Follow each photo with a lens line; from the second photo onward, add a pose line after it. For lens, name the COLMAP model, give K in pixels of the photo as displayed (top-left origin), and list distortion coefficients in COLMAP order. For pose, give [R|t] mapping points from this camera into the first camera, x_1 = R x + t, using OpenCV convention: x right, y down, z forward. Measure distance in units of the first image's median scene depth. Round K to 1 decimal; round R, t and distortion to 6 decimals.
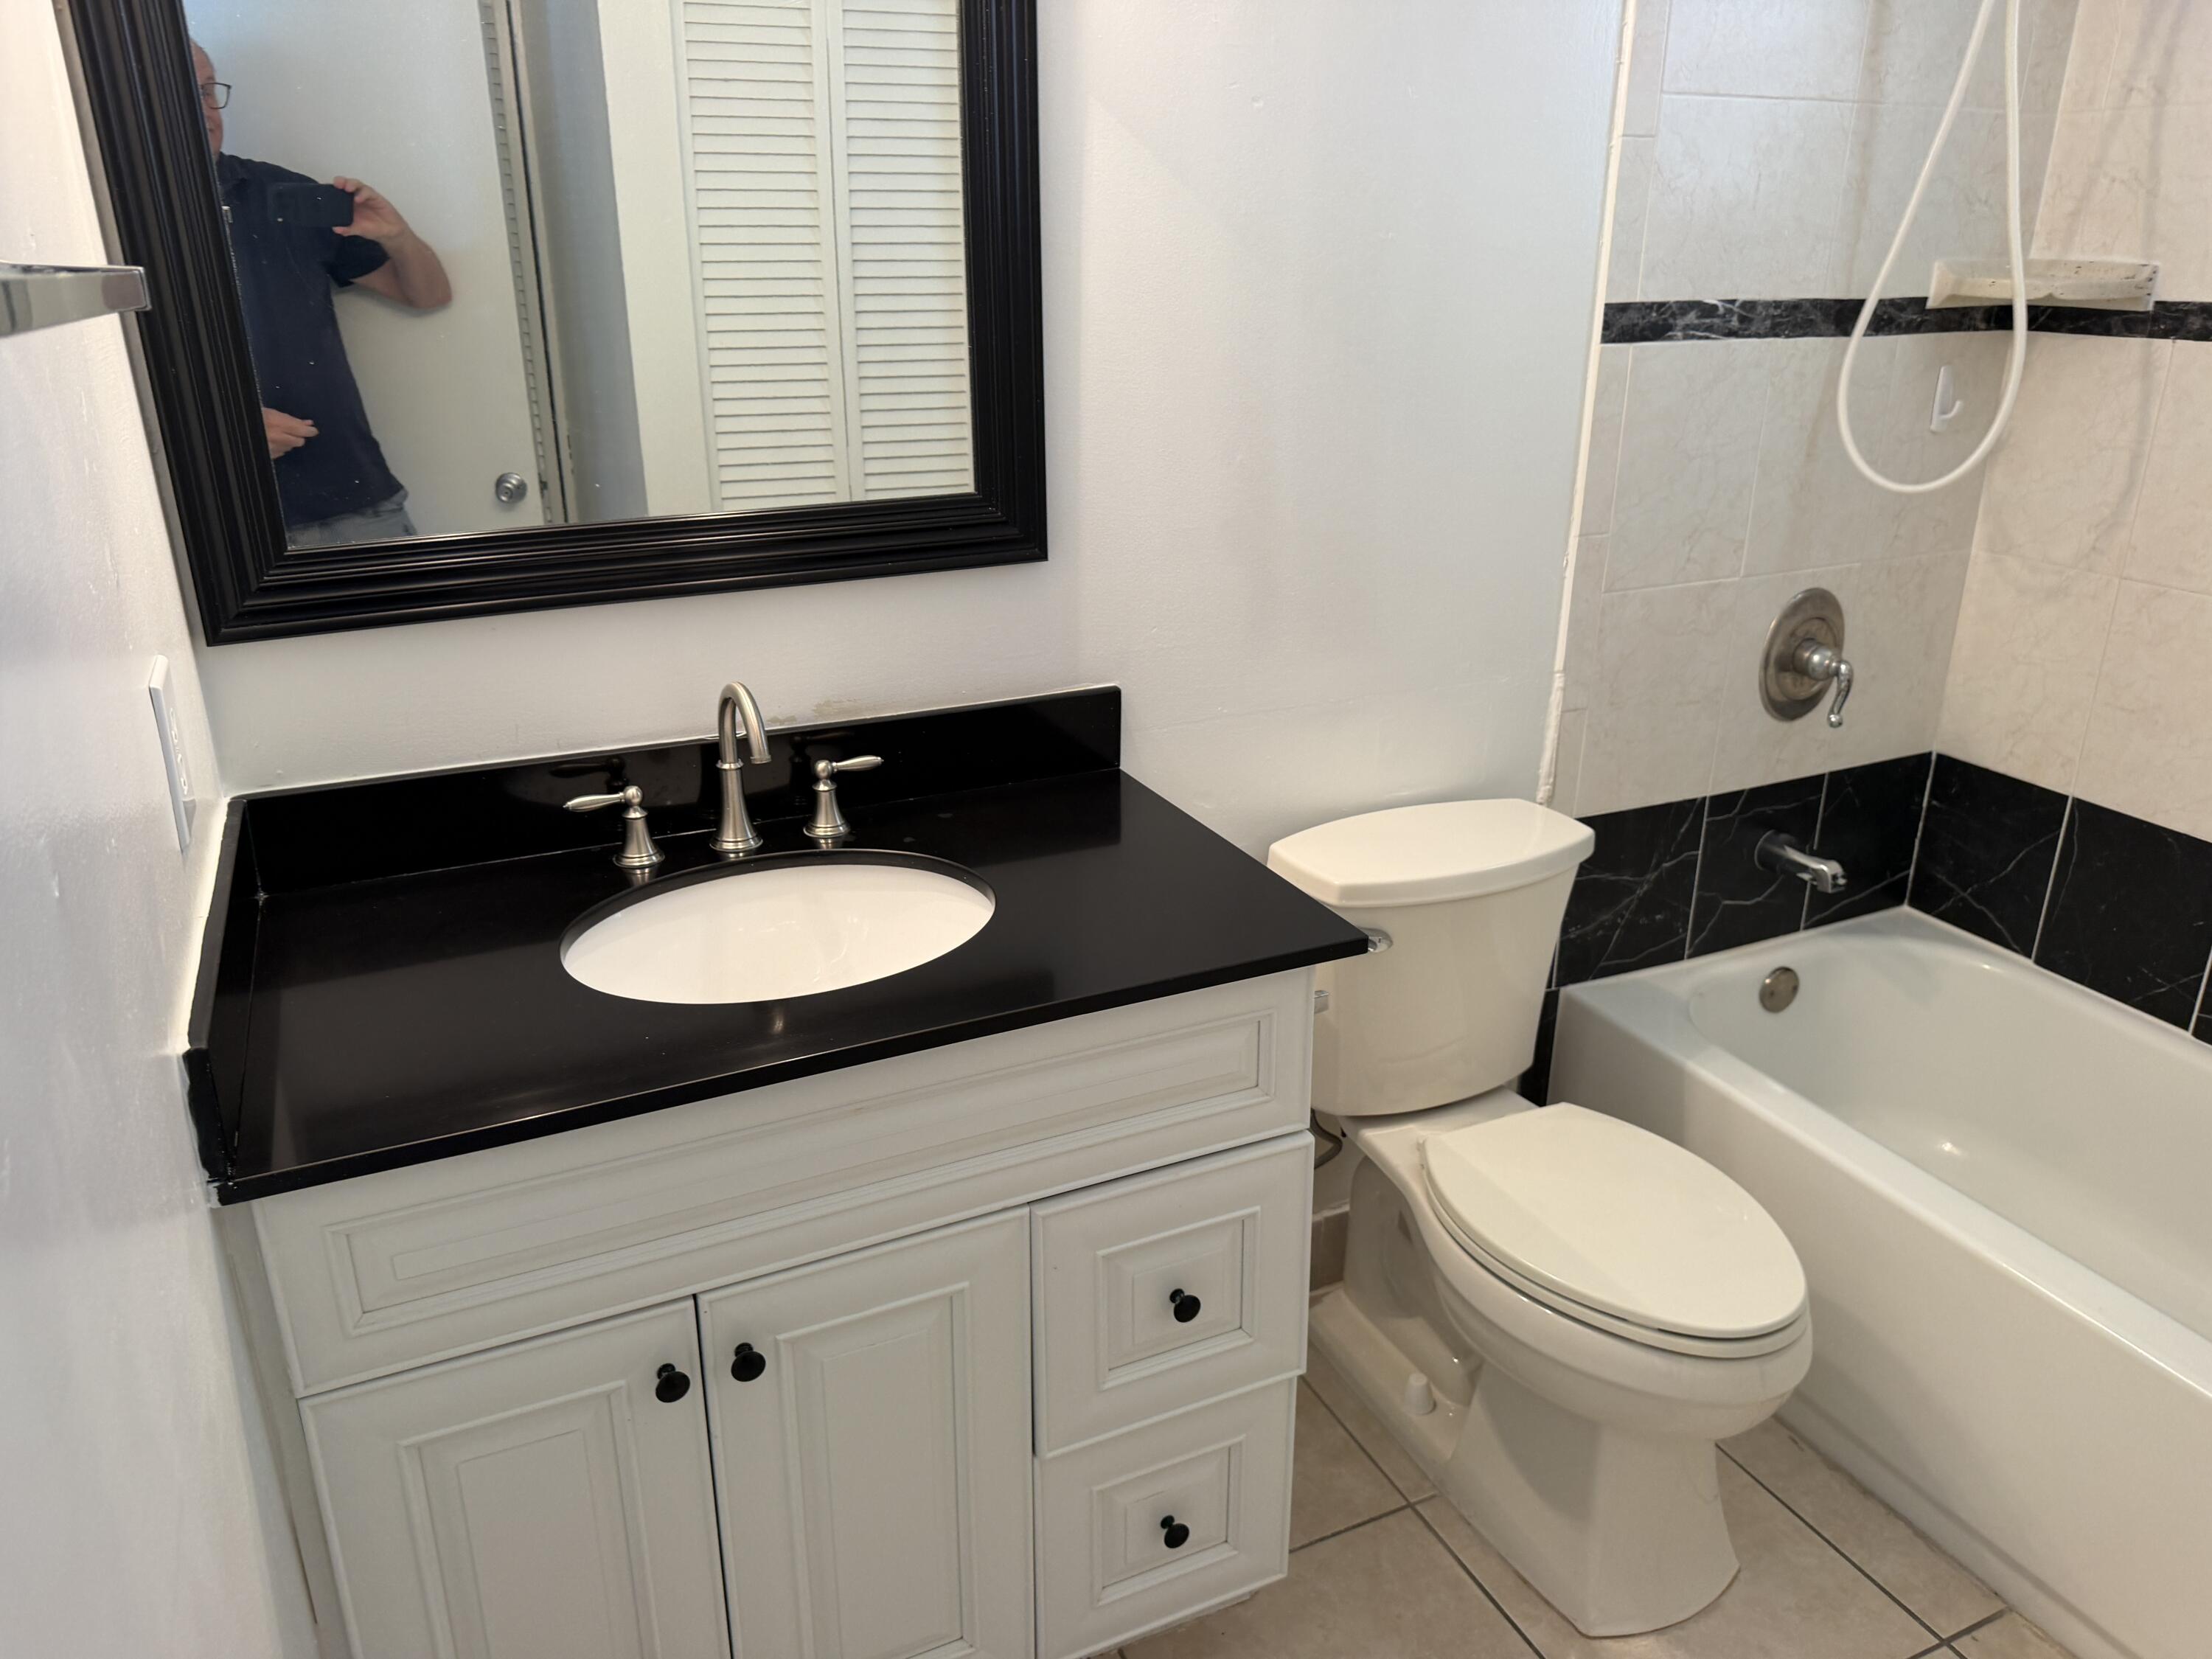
lens RADIAL K [[1585.3, 0, 1077.9], [0, 1585.3, 839.2], [0, 0, 1]] dist [-0.010051, 0.007066]
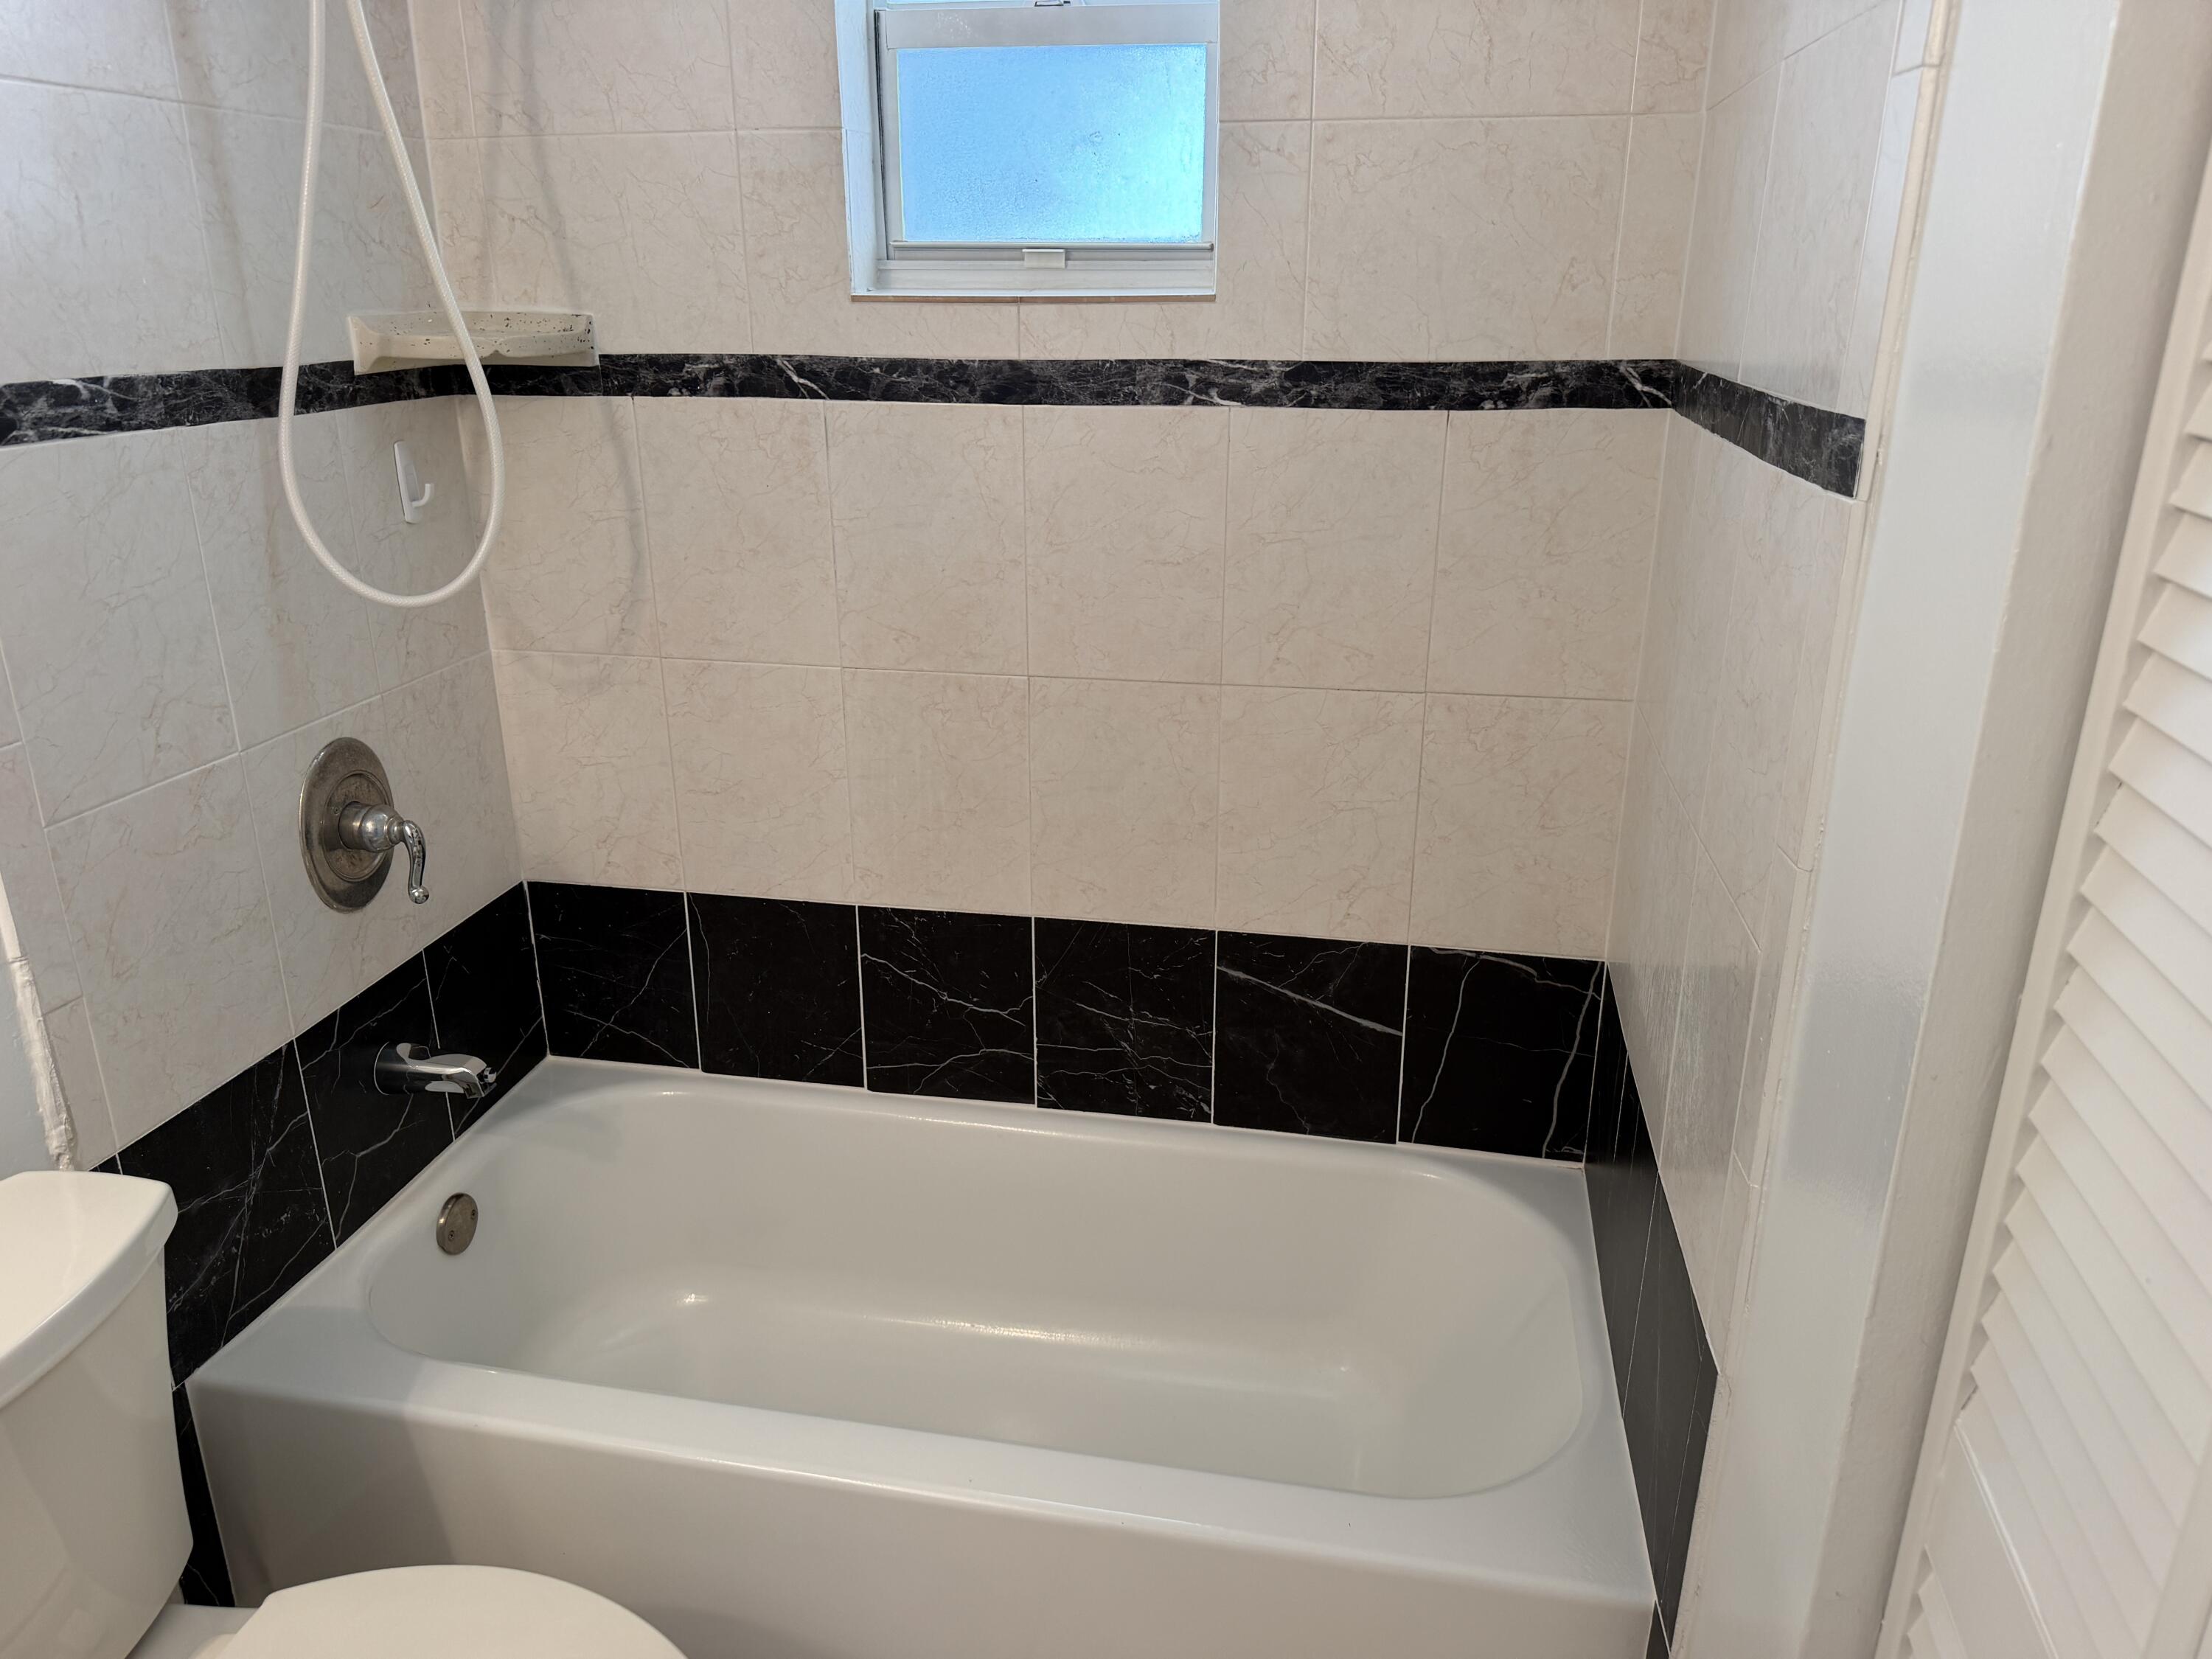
lens RADIAL K [[1585.3, 0, 1077.9], [0, 1585.3, 839.2], [0, 0, 1]] dist [-0.010051, 0.007066]
pose [[0.582196, -0.272730, 0.765941, 0.078832], [0.293605, 0.949015, 0.114746, -0.101388], [-0.758184, 0.158080, 0.632588, 0.265858]]
